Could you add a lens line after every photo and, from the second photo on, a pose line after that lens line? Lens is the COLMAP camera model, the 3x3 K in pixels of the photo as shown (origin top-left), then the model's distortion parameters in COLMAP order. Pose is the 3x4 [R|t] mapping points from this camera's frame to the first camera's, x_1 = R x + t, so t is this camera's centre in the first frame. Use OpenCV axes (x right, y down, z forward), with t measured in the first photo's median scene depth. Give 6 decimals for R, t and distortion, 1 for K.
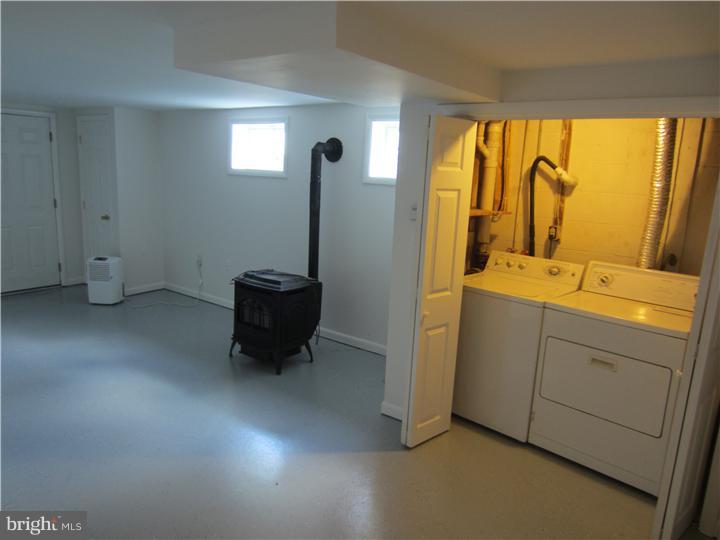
lens RADIAL K [[519.2, 0, 360.0], [0, 519.2, 270.0], [0, 0, 1]] dist [-0.023535, 0.008400]
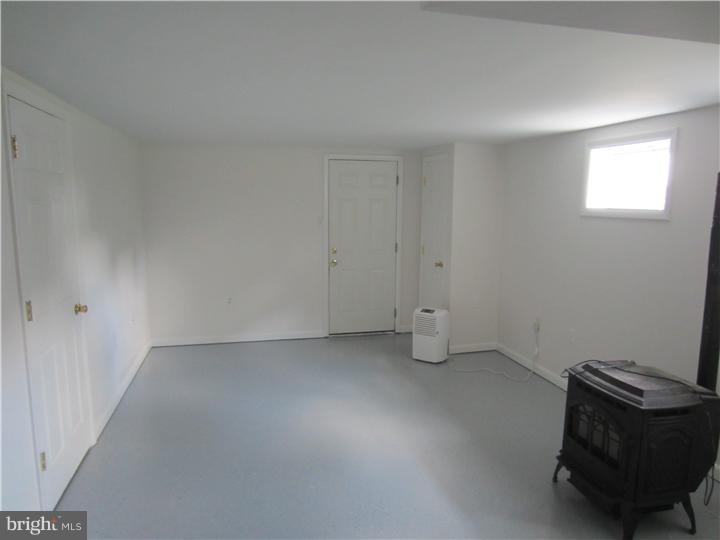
lens RADIAL K [[519.2, 0, 360.0], [0, 519.2, 270.0], [0, 0, 1]] dist [-0.023535, 0.008400]
pose [[0.775774, 0.048523, -0.629143, -0.028769], [-0.097351, 0.994305, -0.043353, -0.045305], [0.623457, 0.094879, 0.776080, 0.237612]]
